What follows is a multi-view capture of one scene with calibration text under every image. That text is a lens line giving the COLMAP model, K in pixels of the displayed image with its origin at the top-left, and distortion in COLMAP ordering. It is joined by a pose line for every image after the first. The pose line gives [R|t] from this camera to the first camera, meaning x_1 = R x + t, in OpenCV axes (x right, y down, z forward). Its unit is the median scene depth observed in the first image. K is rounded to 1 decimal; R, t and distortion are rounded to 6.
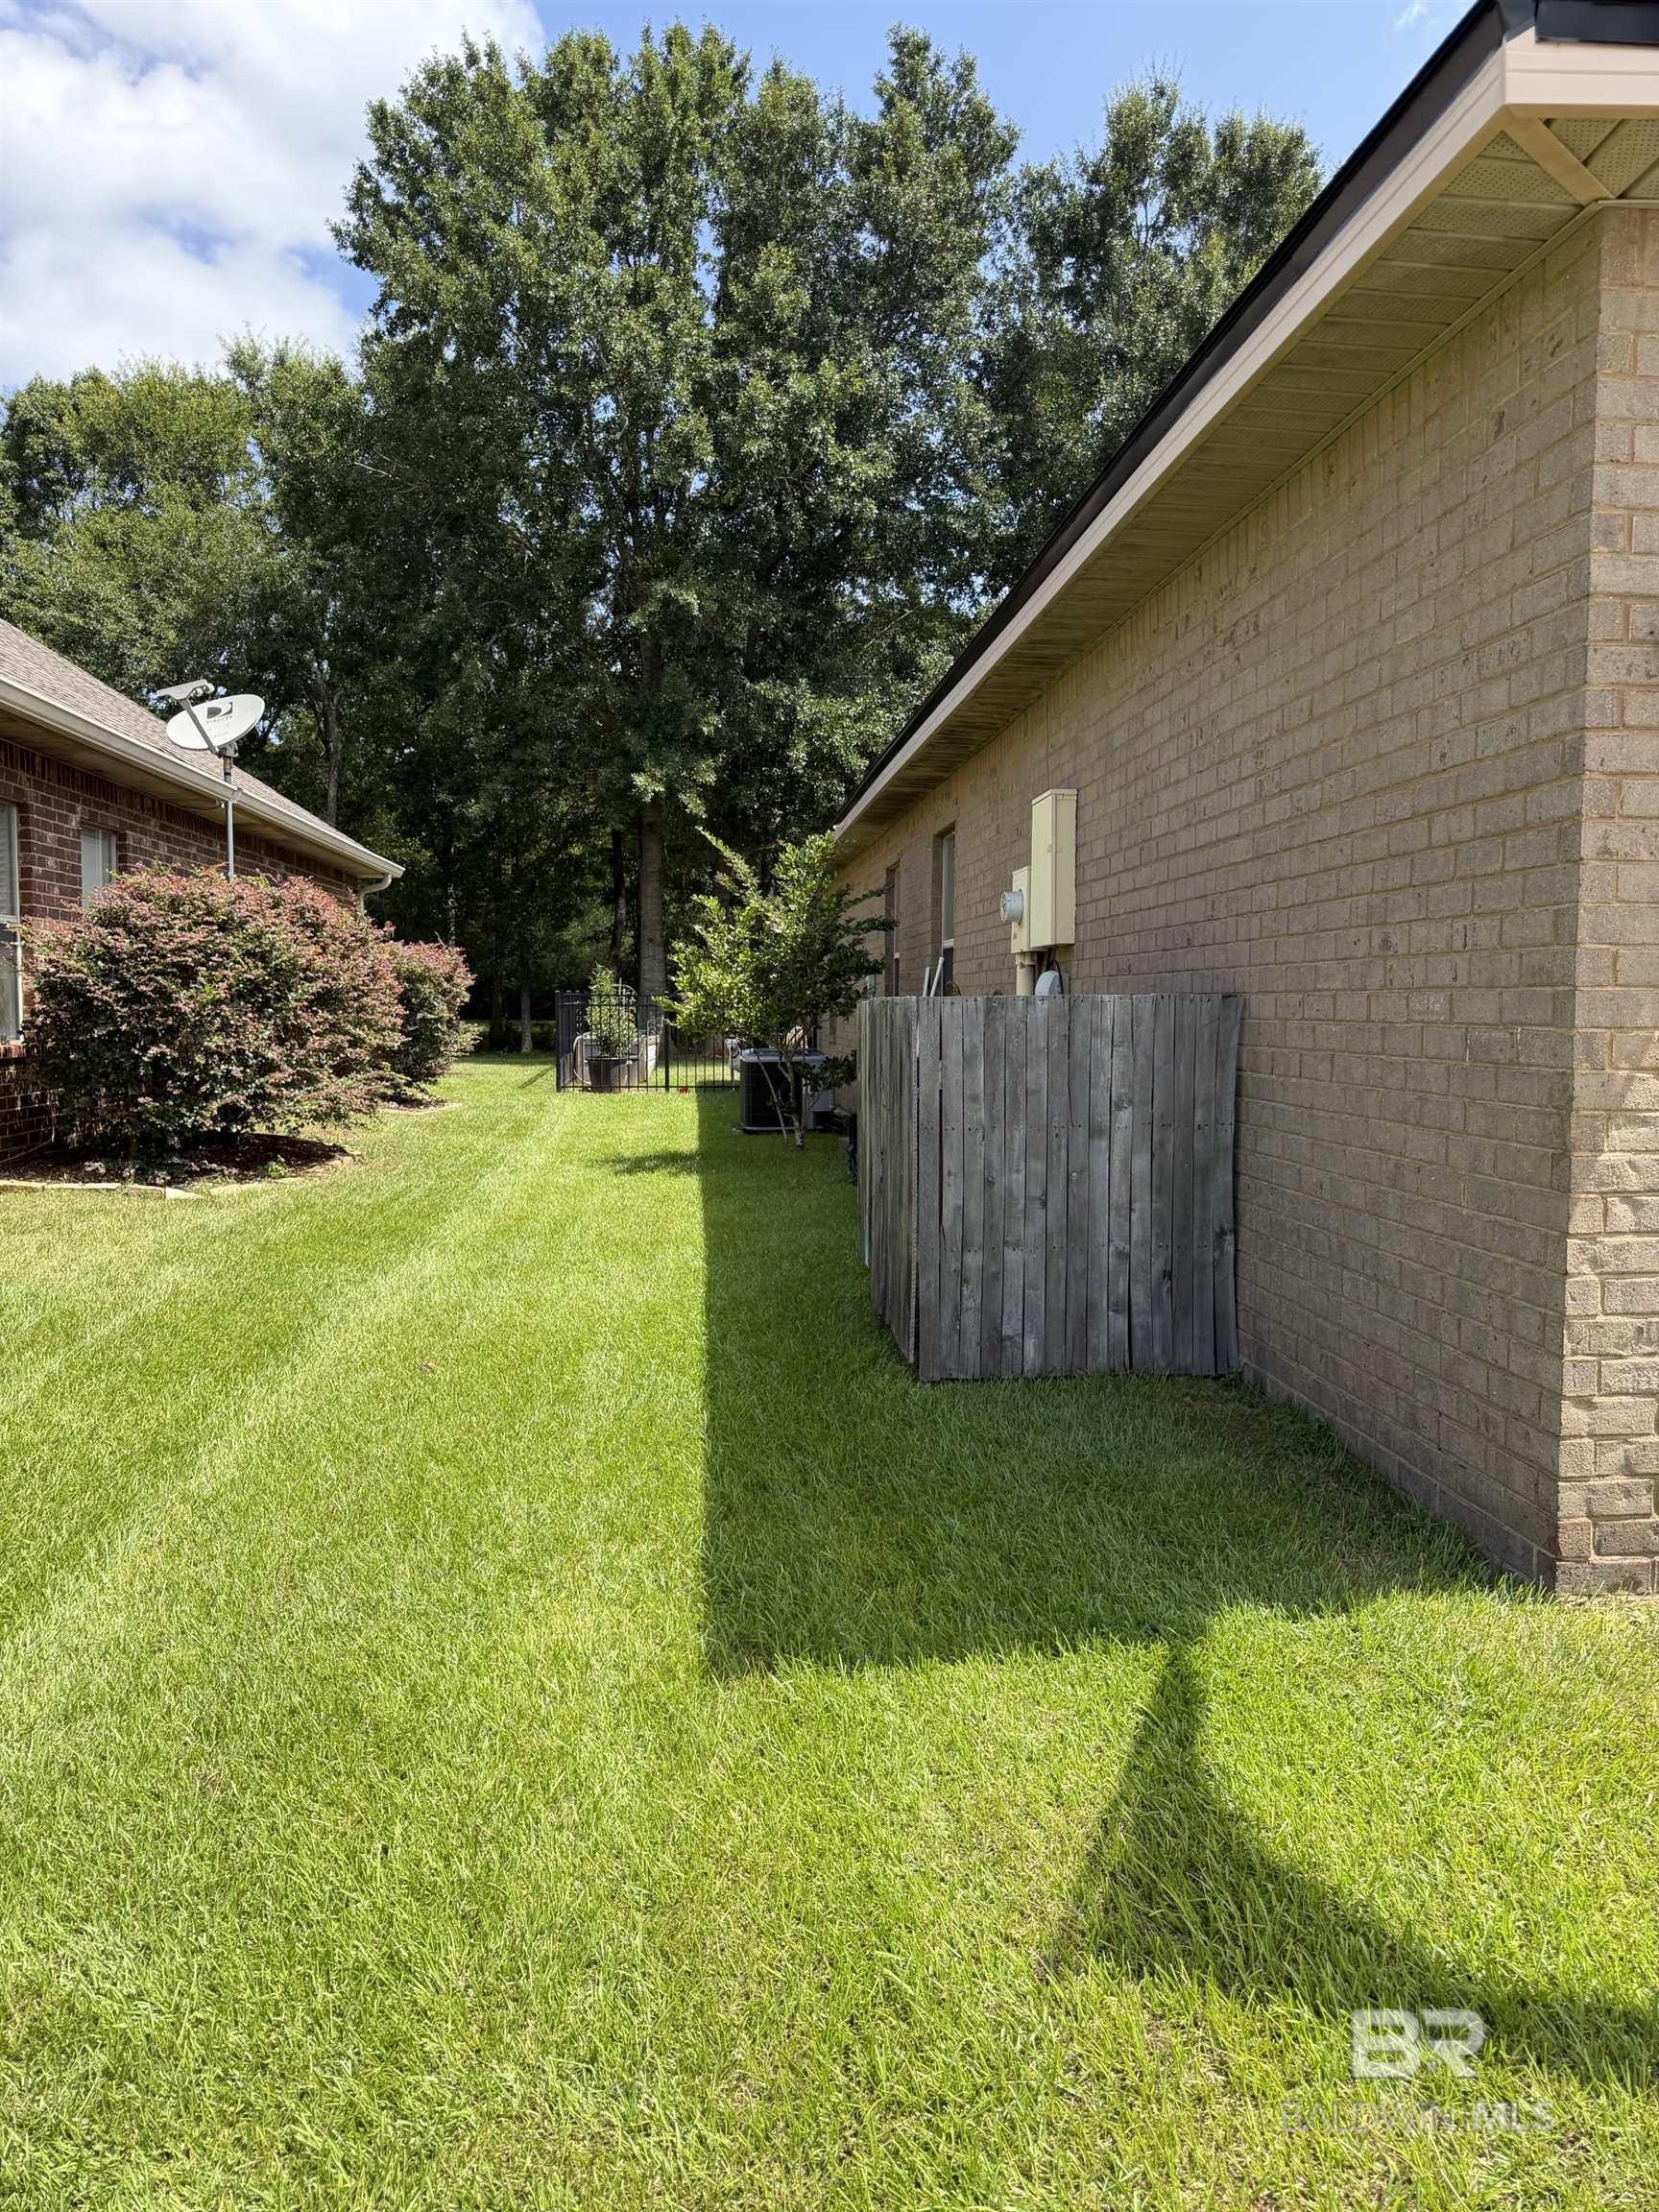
lens RADIAL K [[1547.6, 0, 834.0], [0, 1547.6, 1089.4], [0, 0, 1]] dist [0.059079, -0.010231]
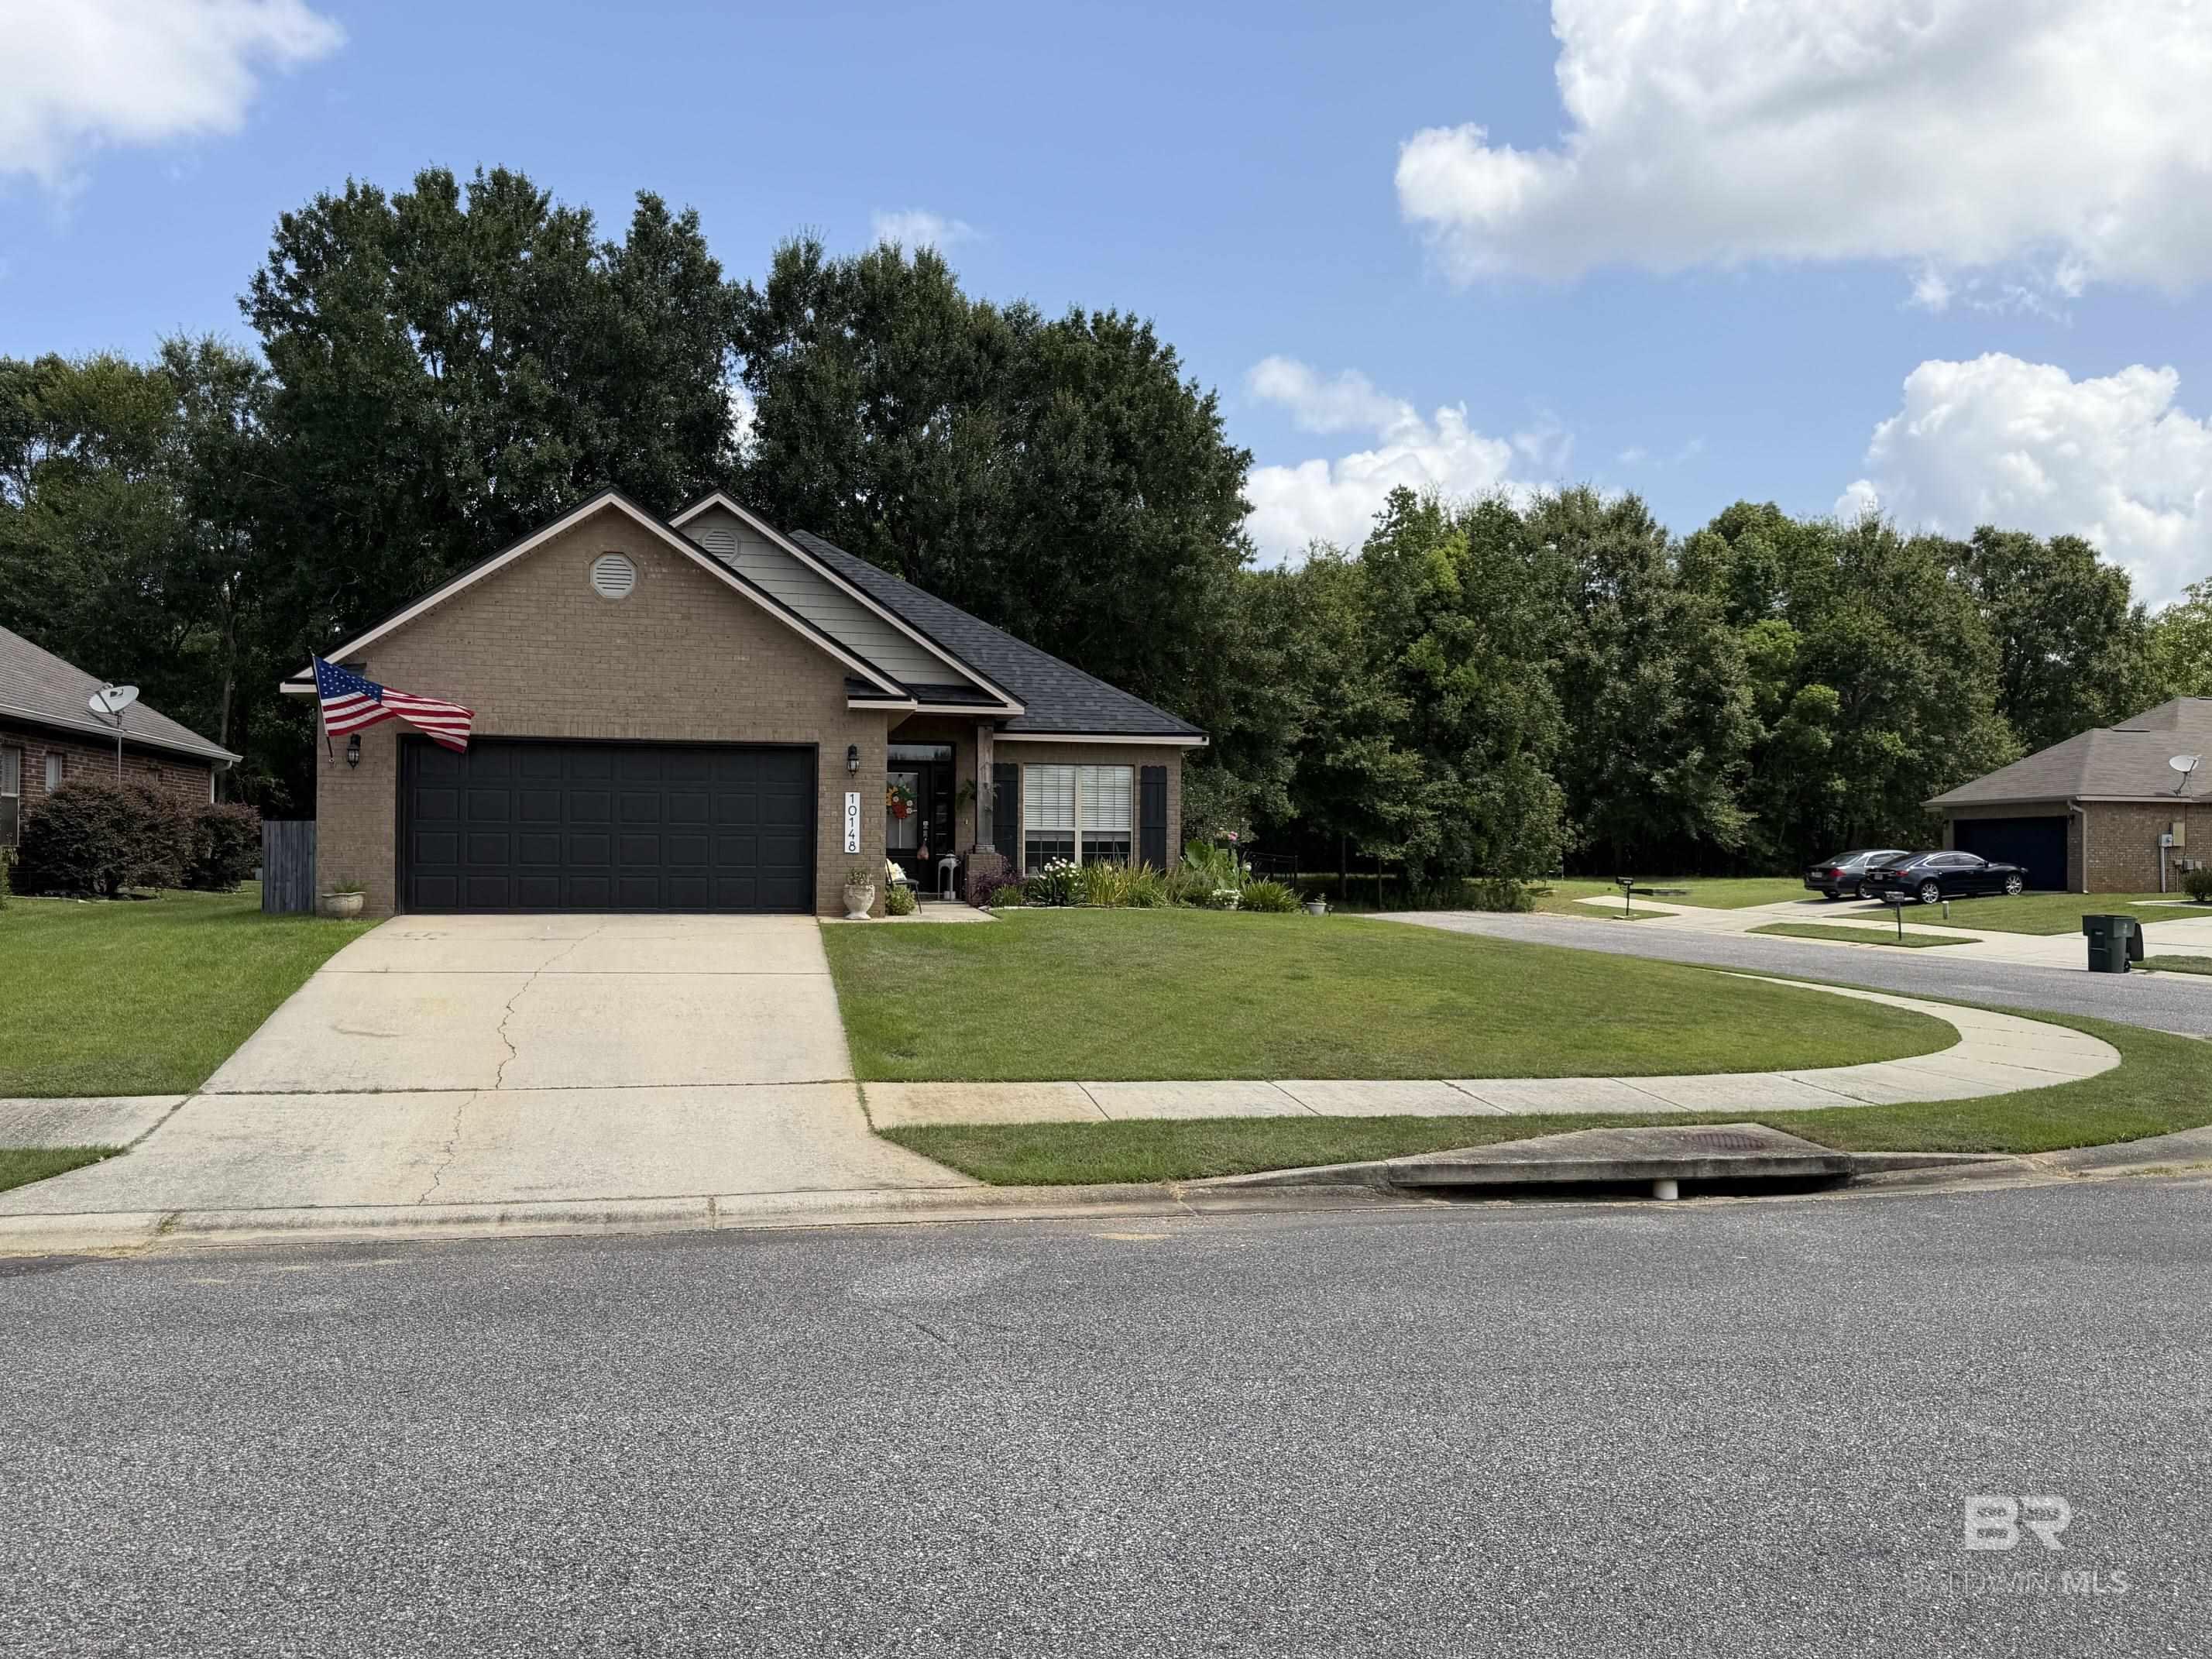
lens RADIAL K [[1754.5, 0, 1120.2], [0, 1754.5, 836.4], [0, 0, 1]] dist [0.038088, -0.039922]
pose [[0.992706, 0.003725, 0.120500, 0.714482], [0.004776, 0.997523, -0.070180, 0.132212], [-0.120463, 0.070243, 0.990230, -1.621993]]
